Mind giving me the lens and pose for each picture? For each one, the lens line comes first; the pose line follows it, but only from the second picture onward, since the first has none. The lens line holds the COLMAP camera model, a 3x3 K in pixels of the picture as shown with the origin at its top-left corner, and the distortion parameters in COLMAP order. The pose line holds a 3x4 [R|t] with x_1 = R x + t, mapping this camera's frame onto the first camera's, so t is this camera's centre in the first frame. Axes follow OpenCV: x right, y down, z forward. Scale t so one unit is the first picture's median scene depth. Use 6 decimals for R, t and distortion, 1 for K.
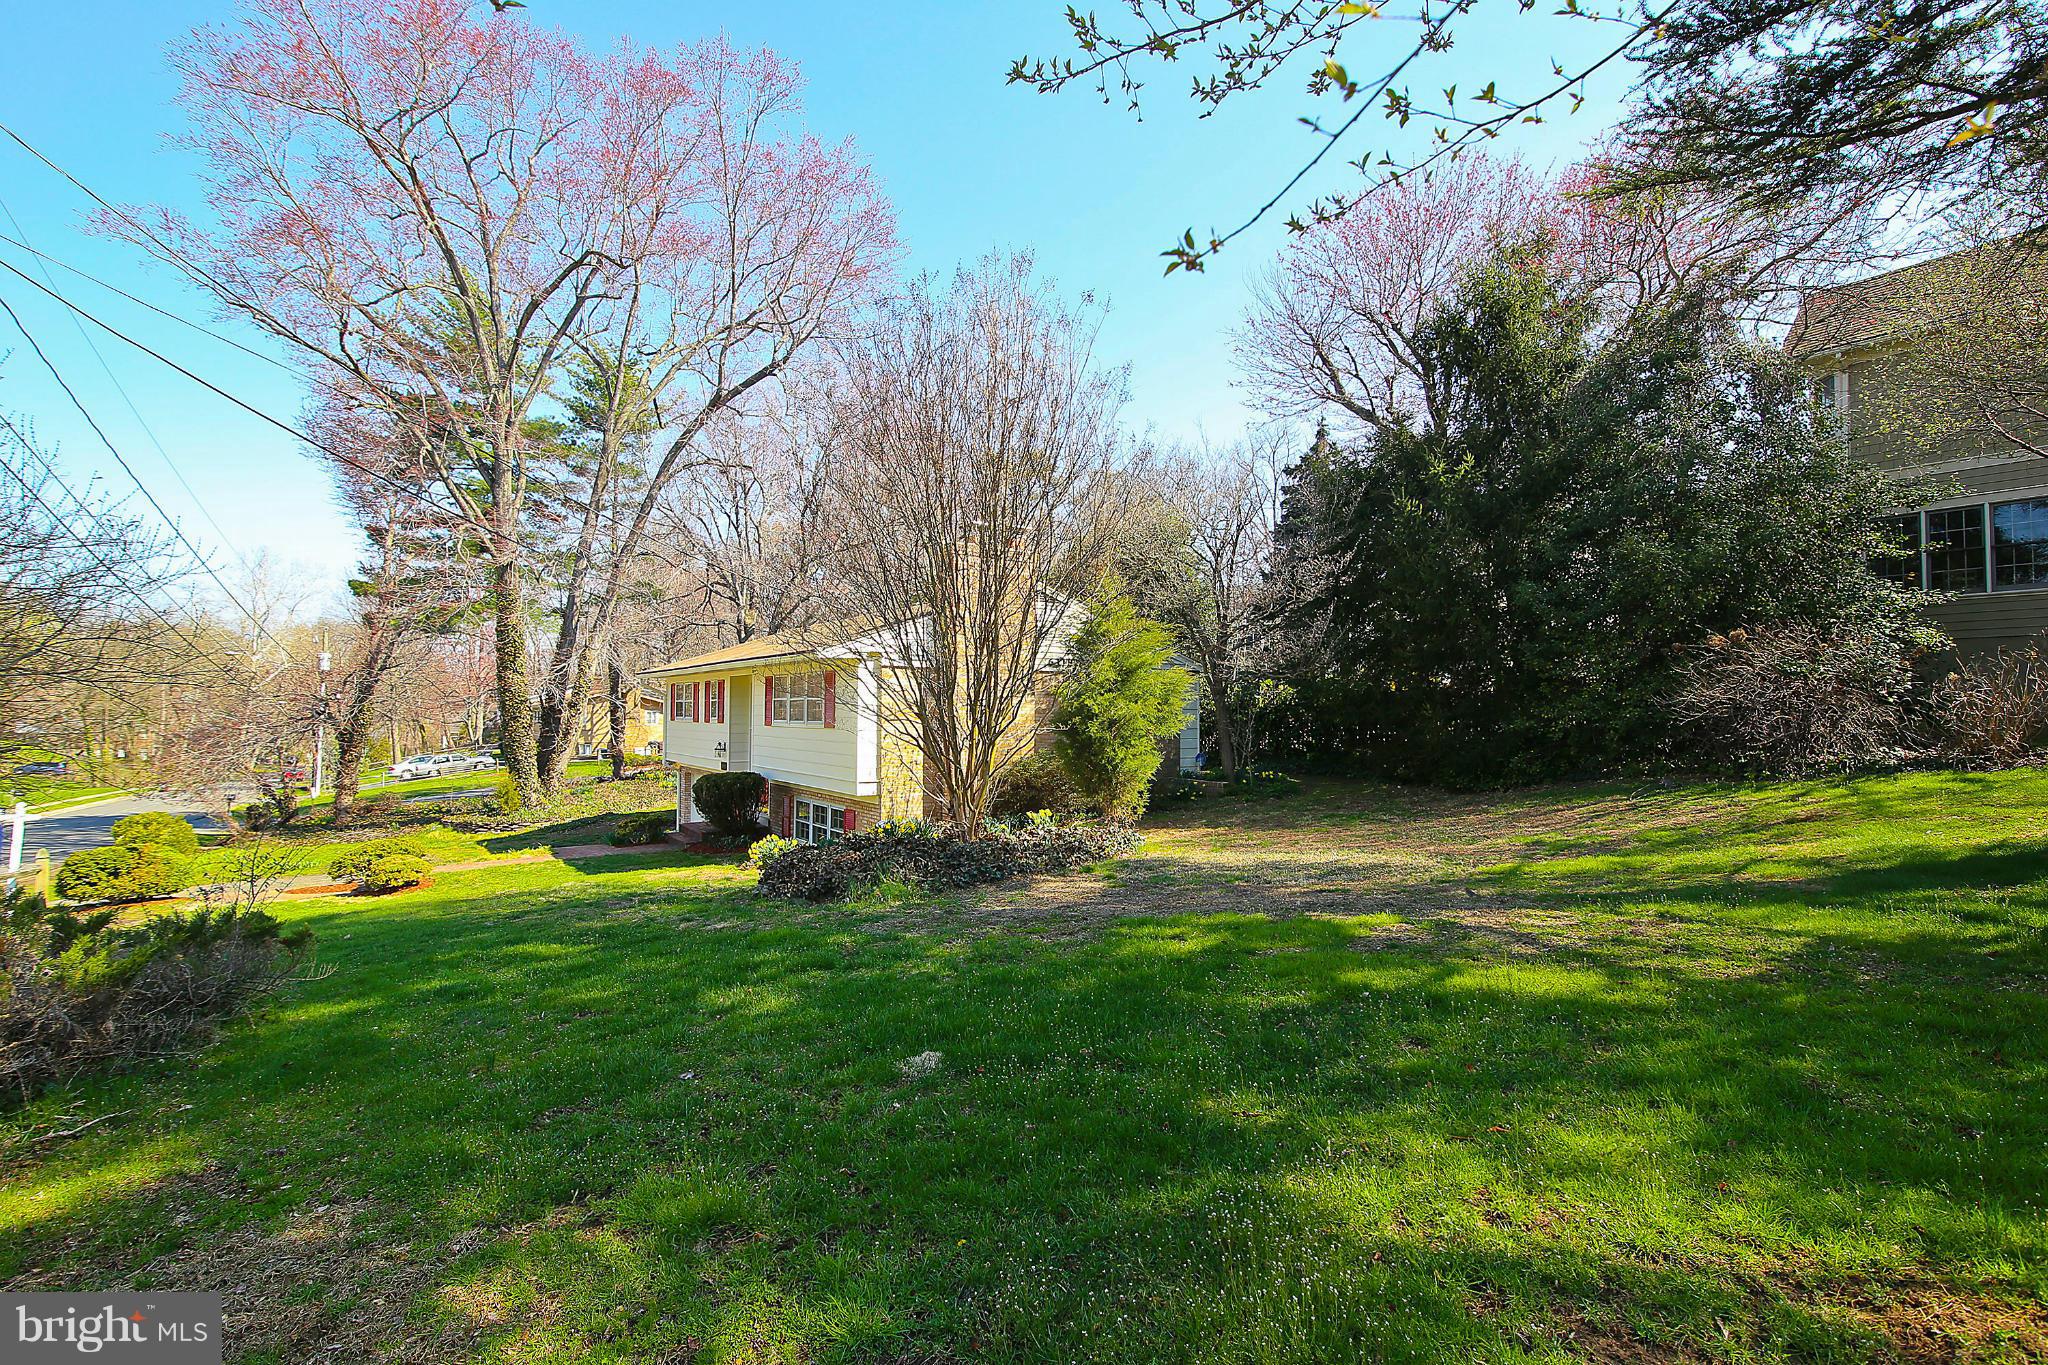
lens RADIAL K [[921.1, 0, 1024.0], [0, 921.1, 682.5], [0, 0, 1]] dist [0.002412, -0.010498]
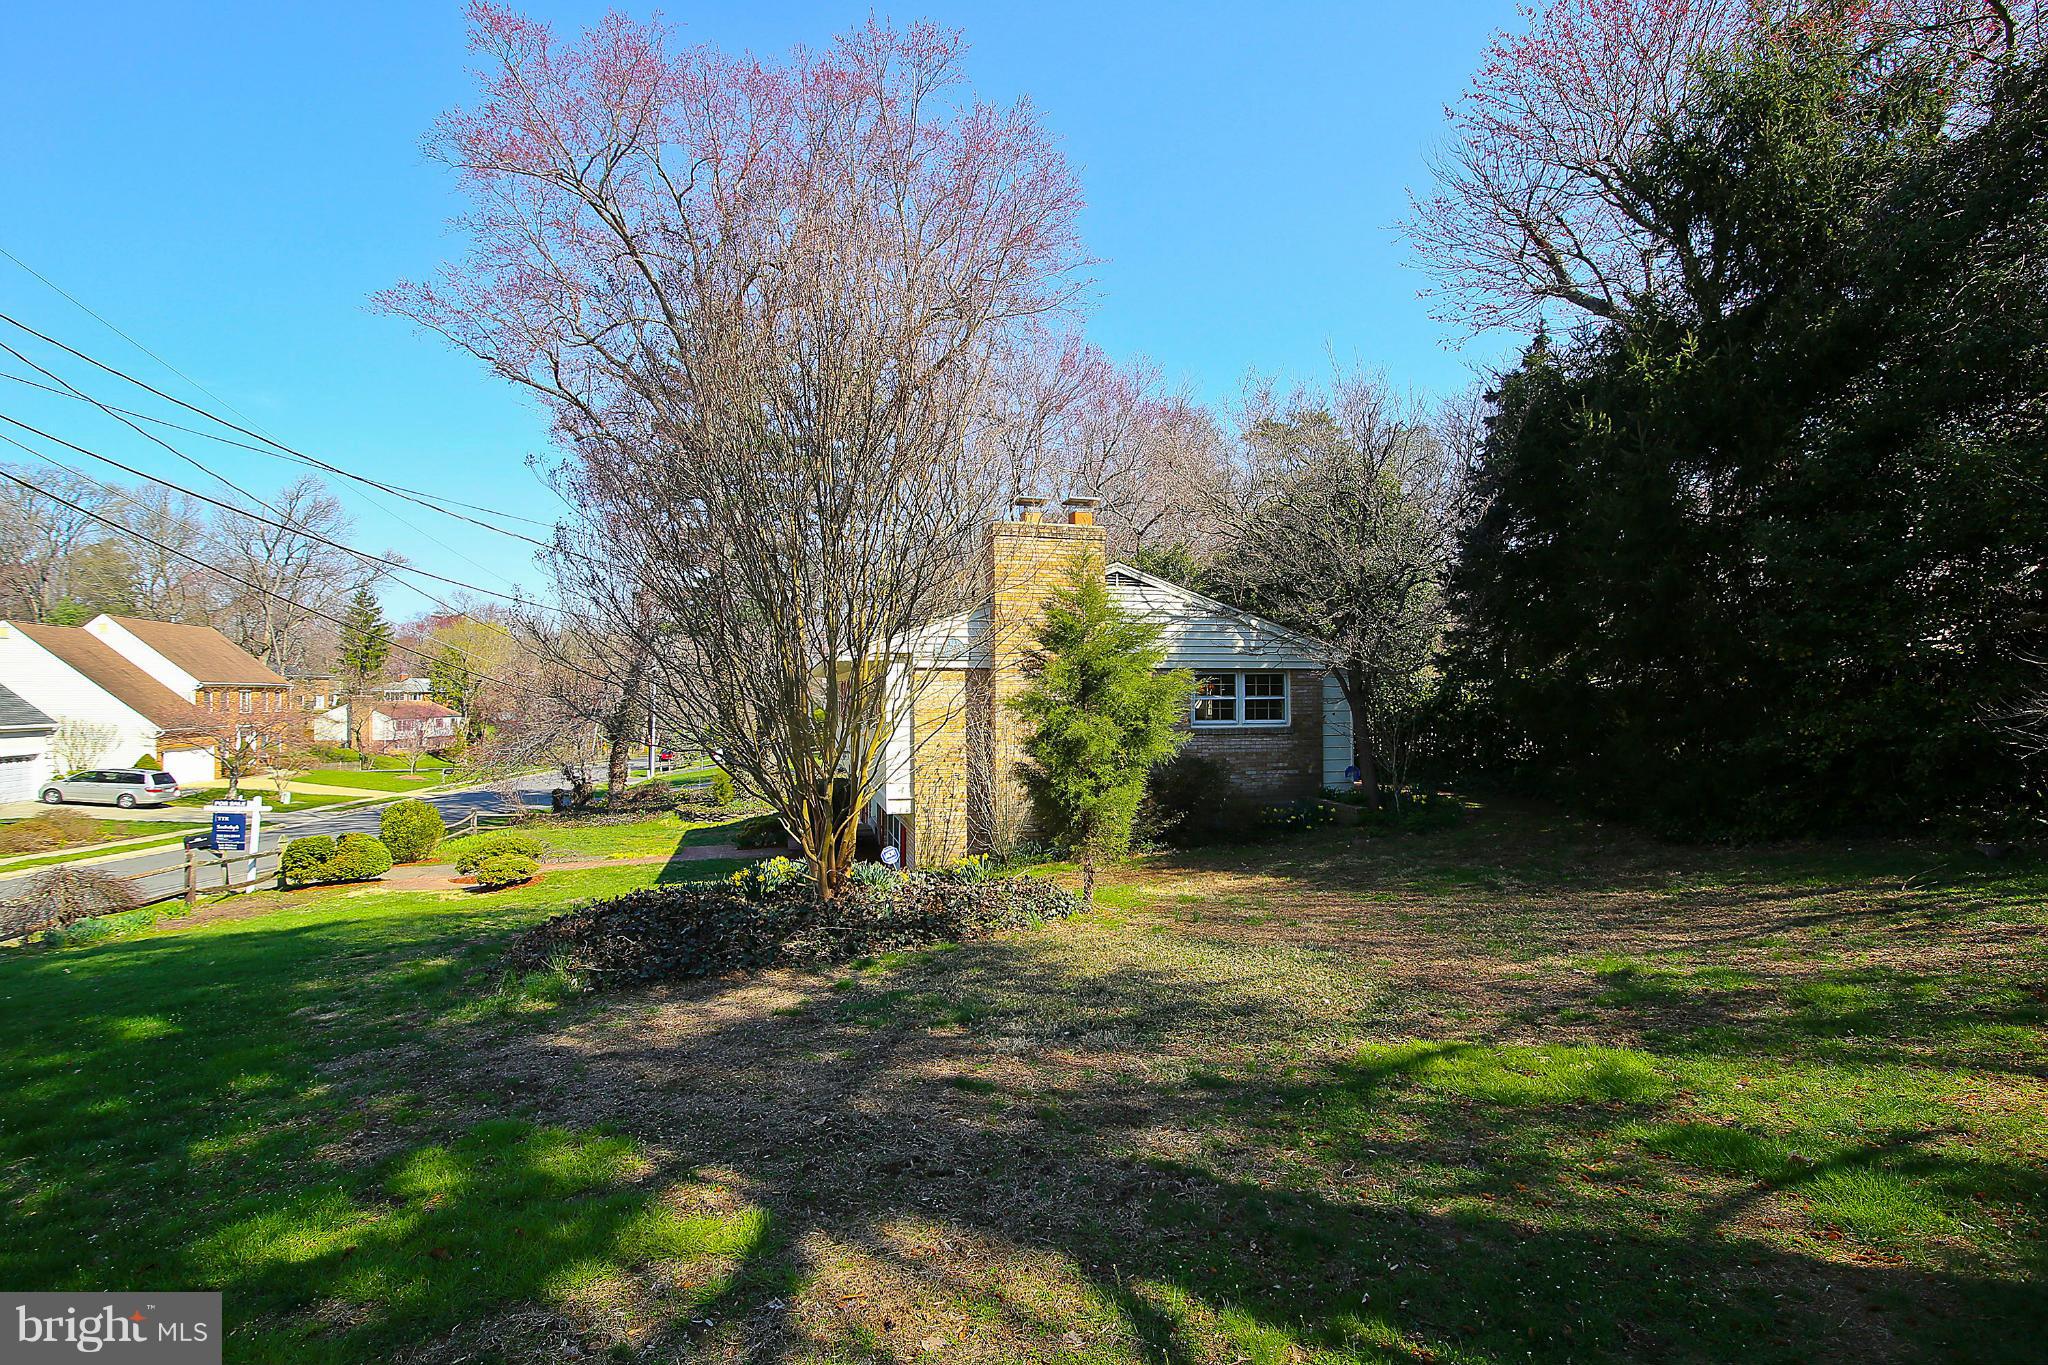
lens RADIAL K [[921.1, 0, 1024.0], [0, 921.1, 682.5], [0, 0, 1]] dist [0.002412, -0.010498]
pose [[0.941539, -0.013170, -0.336647, 0.189680], [0.018871, 0.999729, 0.013666, -0.011165], [0.336375, -0.019220, 0.941532, 0.157972]]
